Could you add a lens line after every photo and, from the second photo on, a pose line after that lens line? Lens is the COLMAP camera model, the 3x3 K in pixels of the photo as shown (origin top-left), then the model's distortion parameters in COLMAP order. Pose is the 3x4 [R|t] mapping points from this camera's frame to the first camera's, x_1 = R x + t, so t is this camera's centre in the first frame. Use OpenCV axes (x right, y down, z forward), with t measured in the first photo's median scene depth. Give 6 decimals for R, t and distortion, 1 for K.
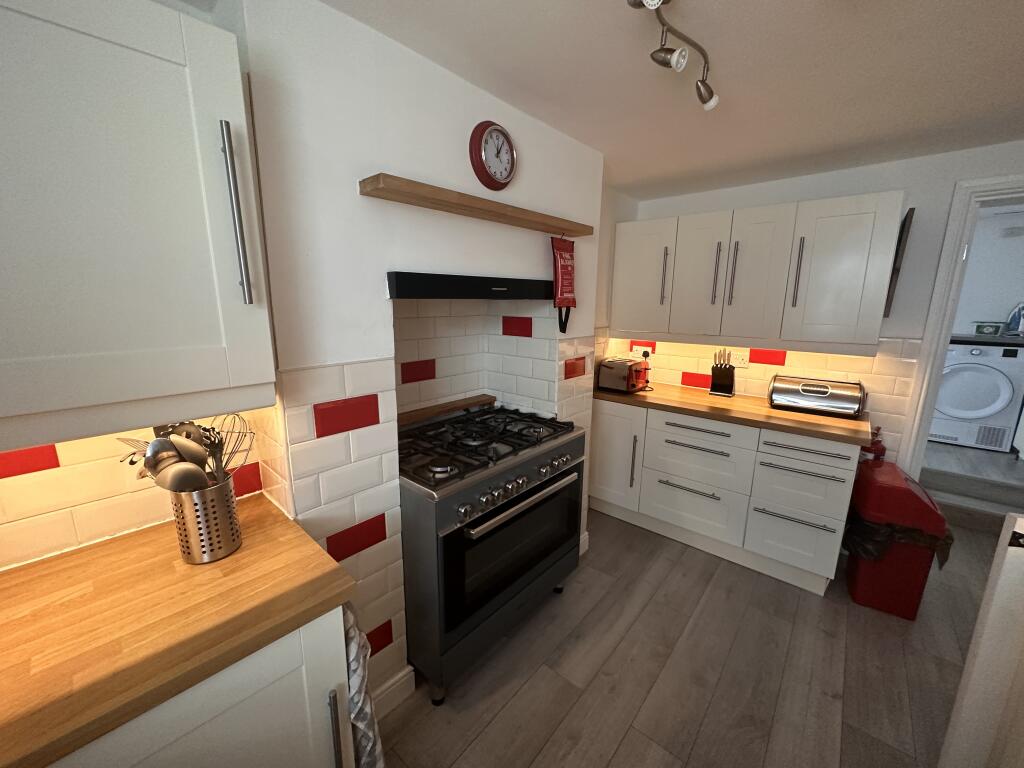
lens RADIAL K [[405.7, 0, 512.0], [0, 405.7, 384.0], [0, 0, 1]] dist [0.000237, 0.000062]
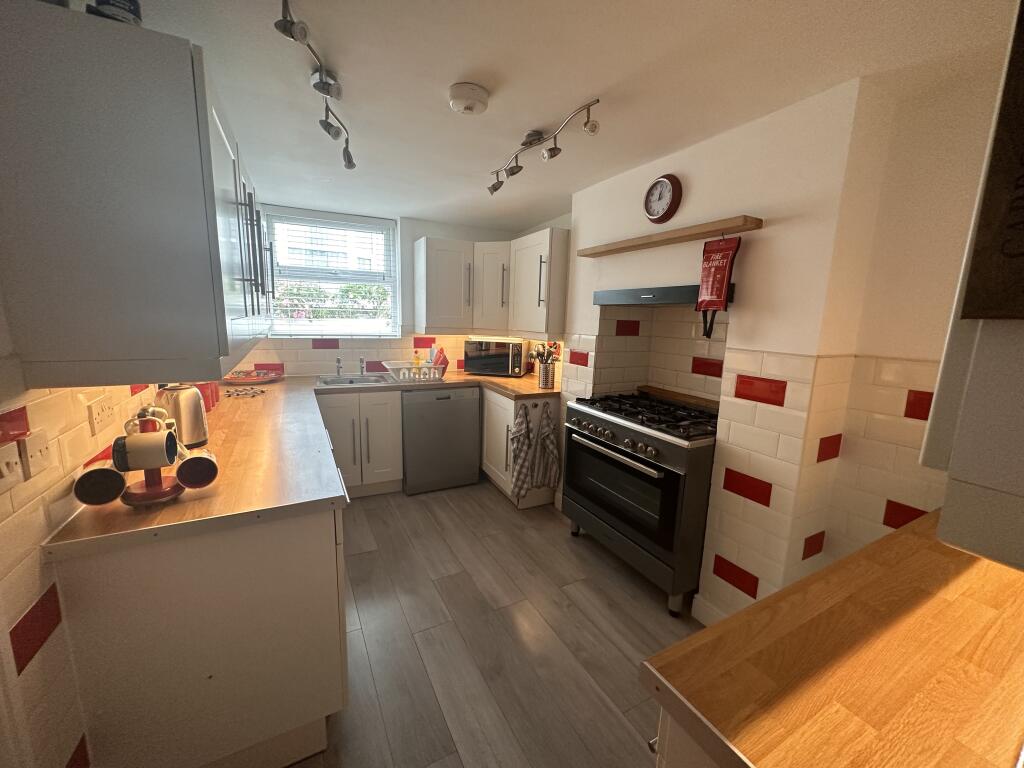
lens RADIAL K [[405.7, 0, 512.0], [0, 405.7, 384.0], [0, 0, 1]] dist [0.000237, 0.000062]
pose [[-0.353421, 0.139787, -0.924961, 1.781074], [-0.219251, 0.948853, 0.227172, -0.212957], [0.909408, 0.283086, -0.304696, 1.371524]]
